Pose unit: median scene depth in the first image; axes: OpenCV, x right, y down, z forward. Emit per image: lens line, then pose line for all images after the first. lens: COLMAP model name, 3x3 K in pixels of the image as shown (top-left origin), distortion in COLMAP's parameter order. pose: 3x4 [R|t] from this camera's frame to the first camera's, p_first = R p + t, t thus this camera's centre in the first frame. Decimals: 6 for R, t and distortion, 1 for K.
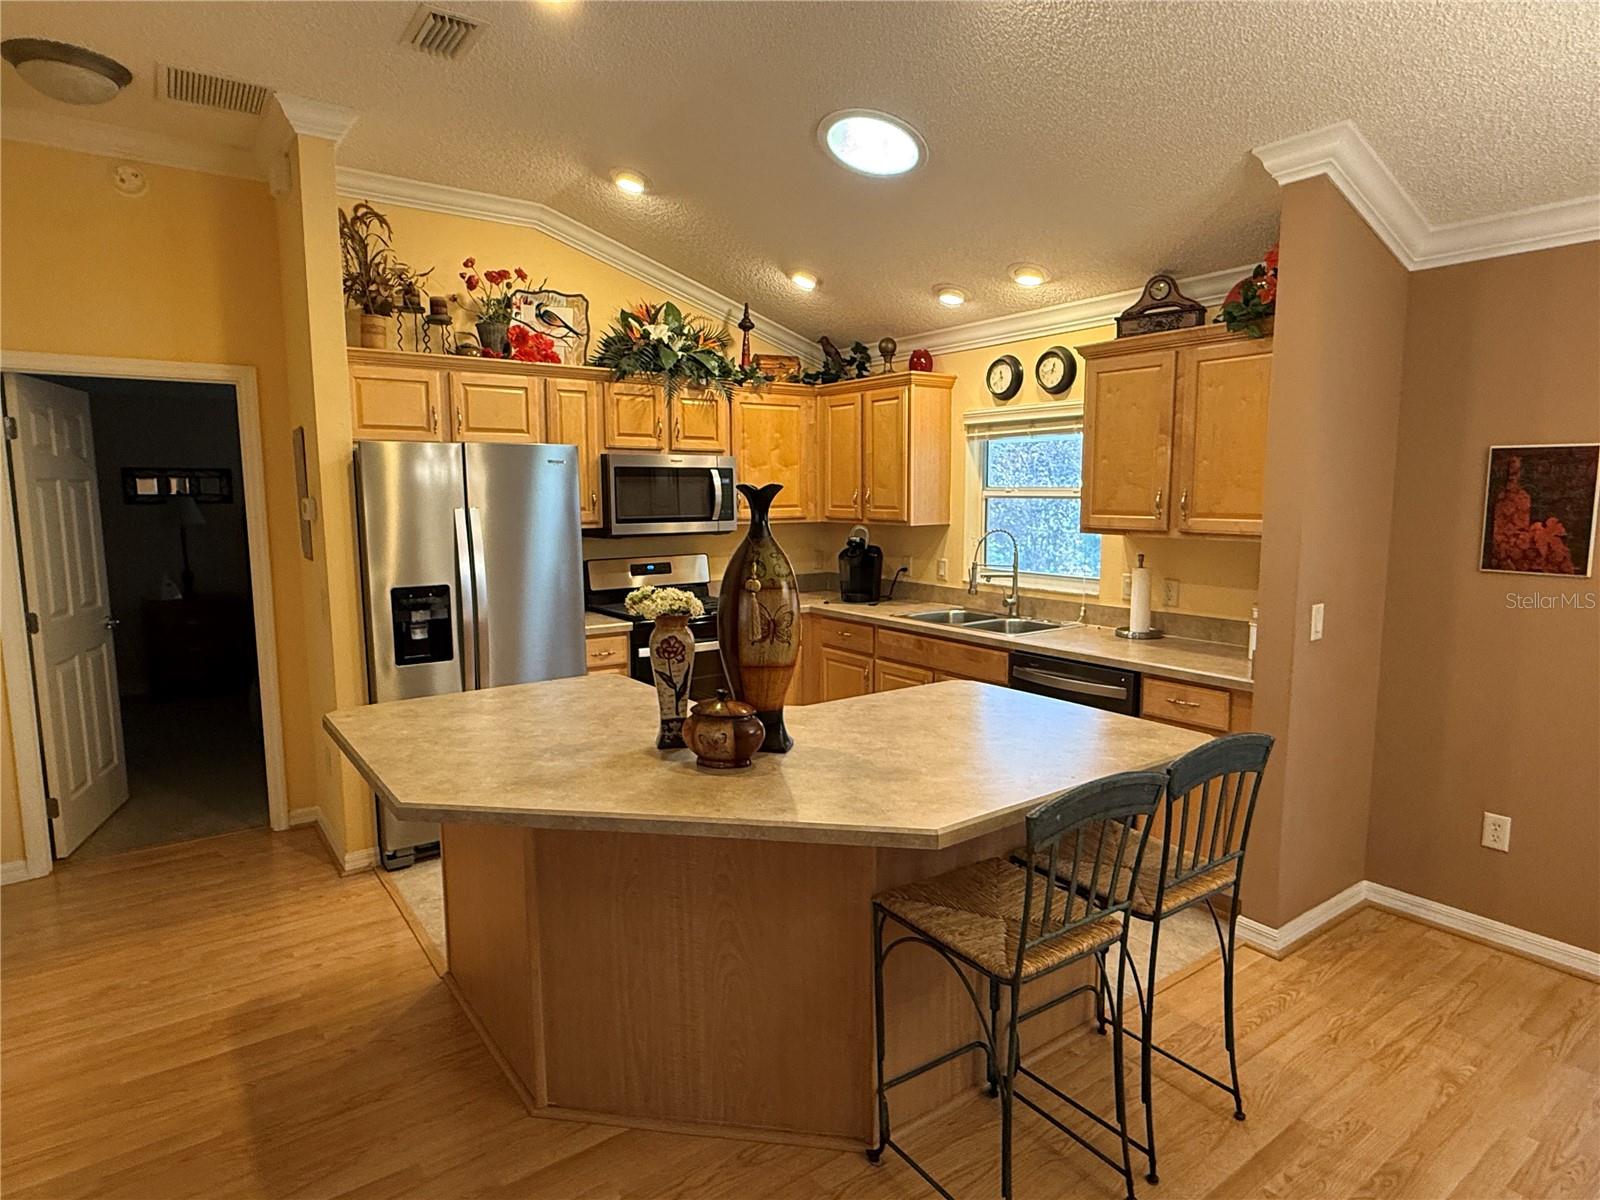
lens RADIAL K [[906.8, 0, 794.3], [0, 906.8, 597.4], [0, 0, 1]] dist [-0.000172, 0.000240]
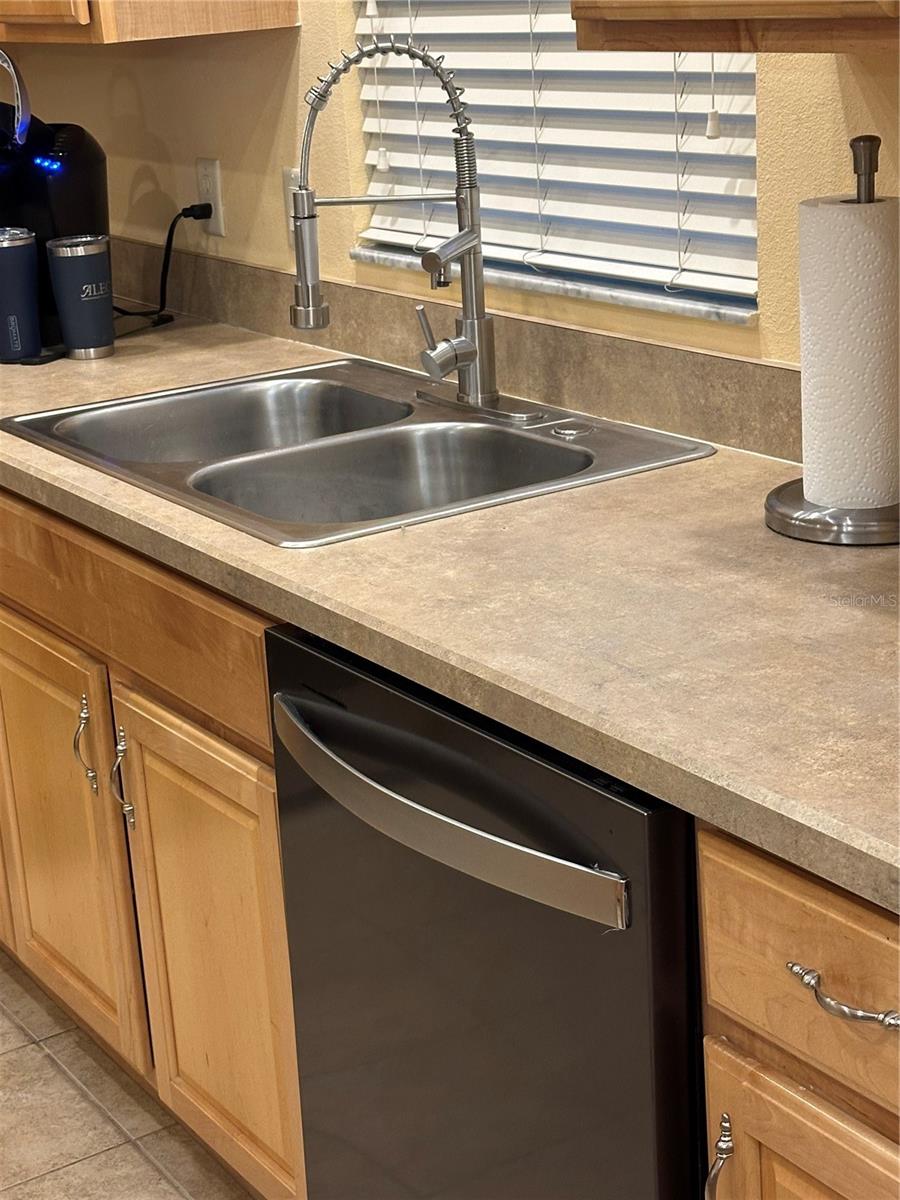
lens RADIAL K [[2087.6, 0, 450.2], [0, 2087.6, 603.4], [0, 0, 1]] dist [0.113933, 0.000000]
pose [[0.996685, -0.041153, -0.070184, 0.274204], [0.053505, 0.981398, 0.184377, -0.031204], [0.061291, -0.187521, 0.980347, 0.432369]]
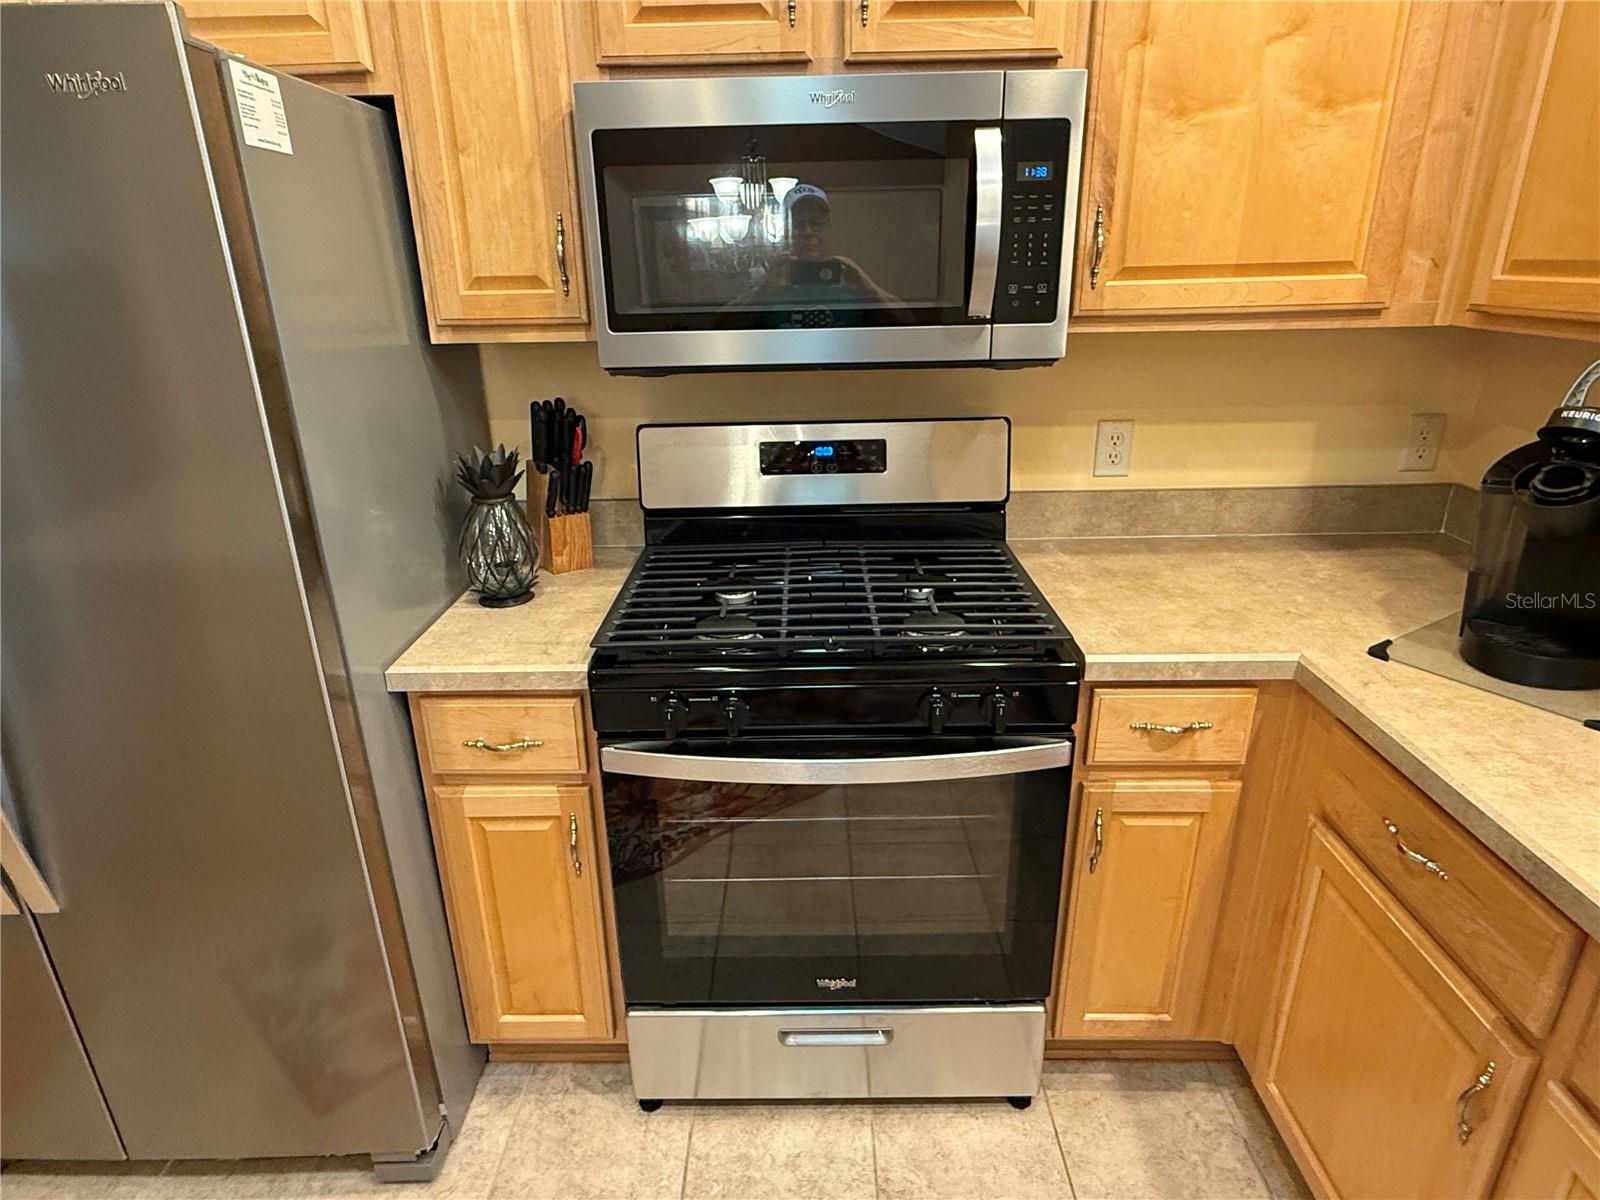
lens RADIAL K [[906.8, 0, 796.5], [0, 906.8, 598.0], [0, 0, 1]] dist [-0.000172, 0.000240]
pose [[0.804157, 0.197661, -0.560591, 0.049806], [-0.052984, 0.963174, 0.263606, -0.079204], [0.592052, -0.182278, 0.785016, 0.783589]]
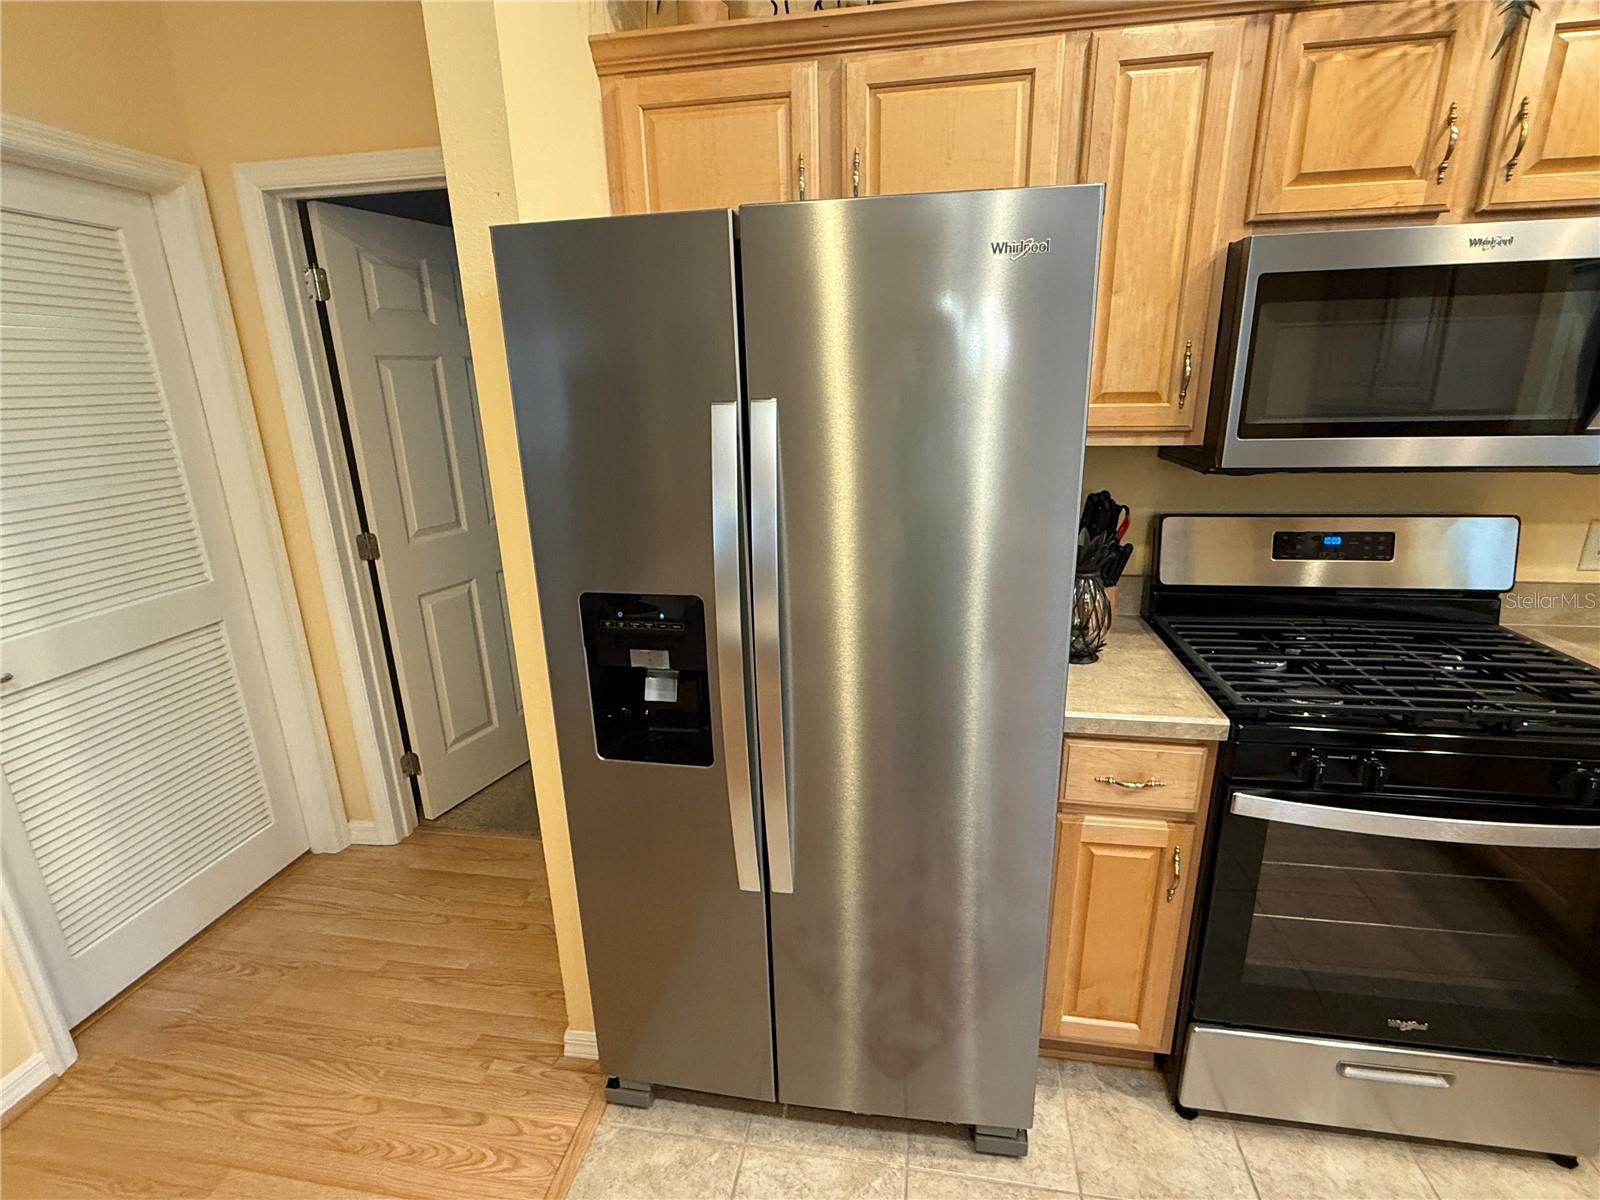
lens RADIAL K [[753.7, 0, 803.0], [0, 753.7, 600.4], [0, 0, 1]] dist [0.002249, -0.000862]
pose [[0.701578, 0.191525, -0.686372, -0.097629], [-0.062564, 0.976040, 0.208404, -0.070052], [0.709841, -0.103270, 0.696751, 0.657233]]
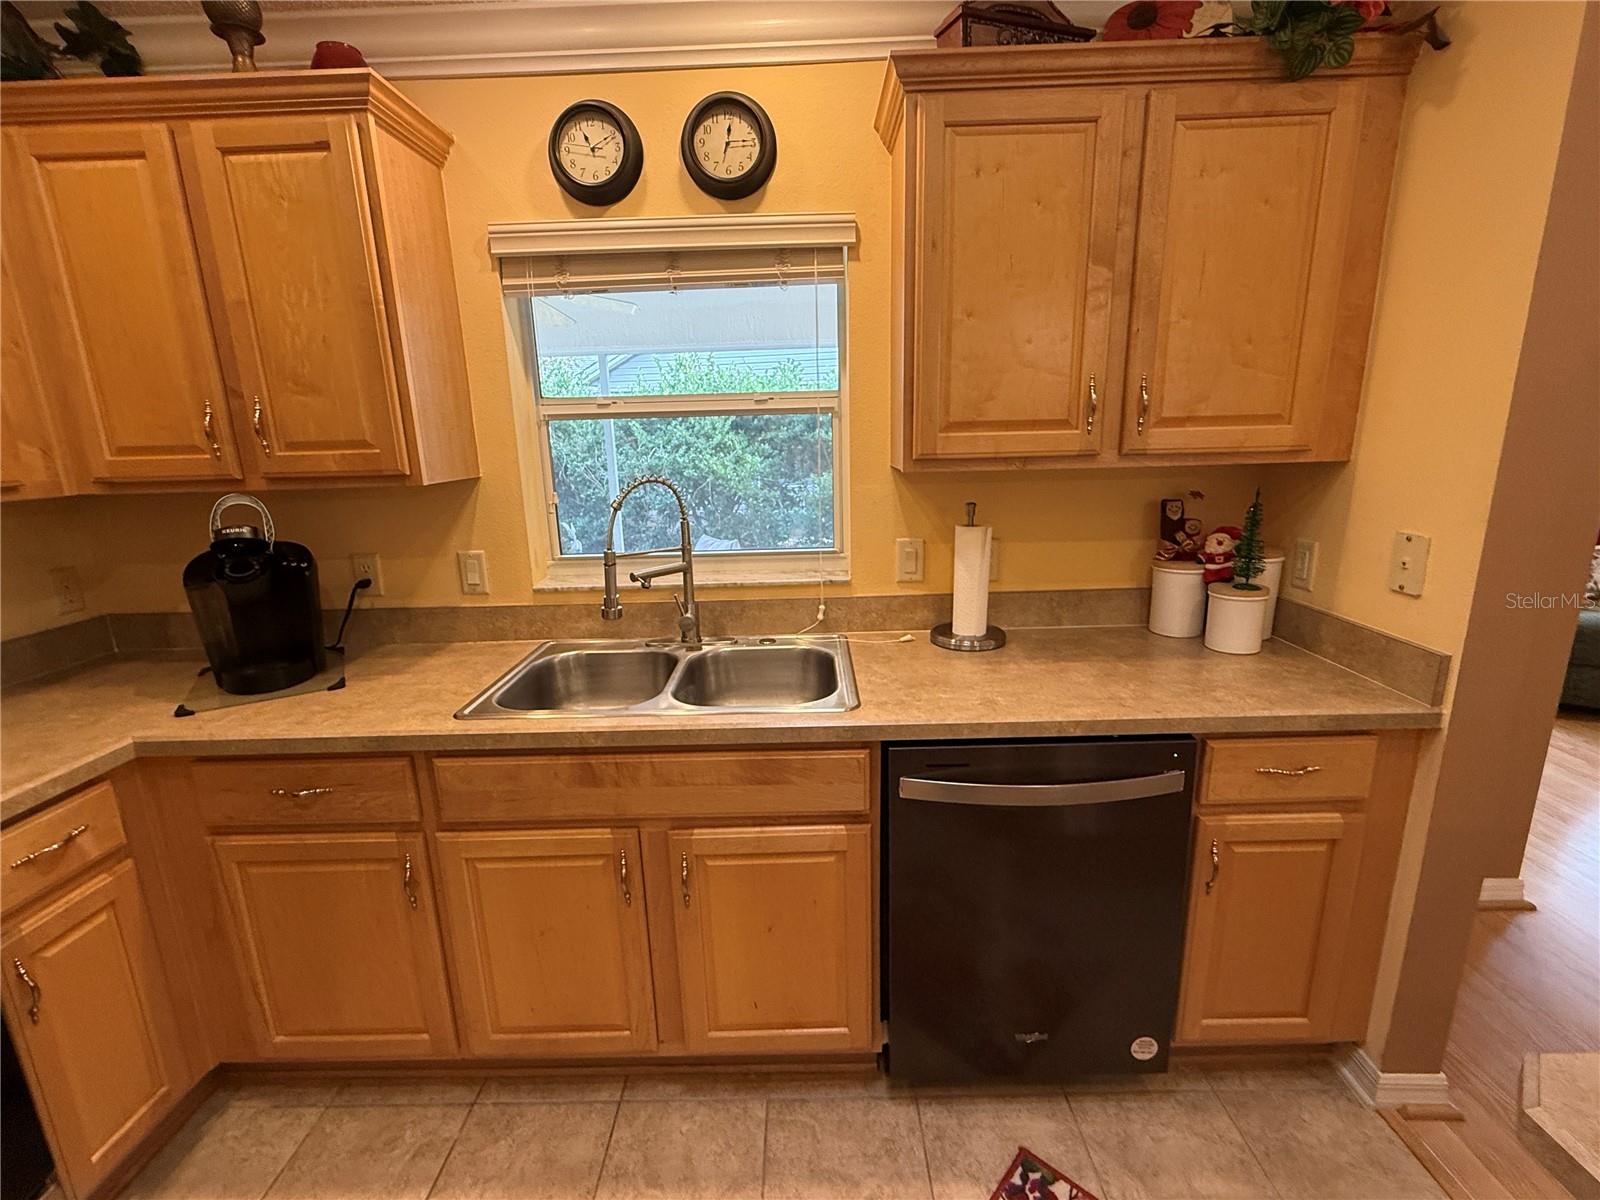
lens RADIAL K [[712.6, 0, 805.5], [0, 712.6, 594.2], [0, 0, 1]] dist [-0.009016, 0.000951]
pose [[0.586536, -0.192557, 0.786701, -0.038194], [0.120770, 0.981261, 0.150137, -0.060981], [-0.800869, 0.006949, 0.598800, 0.703731]]
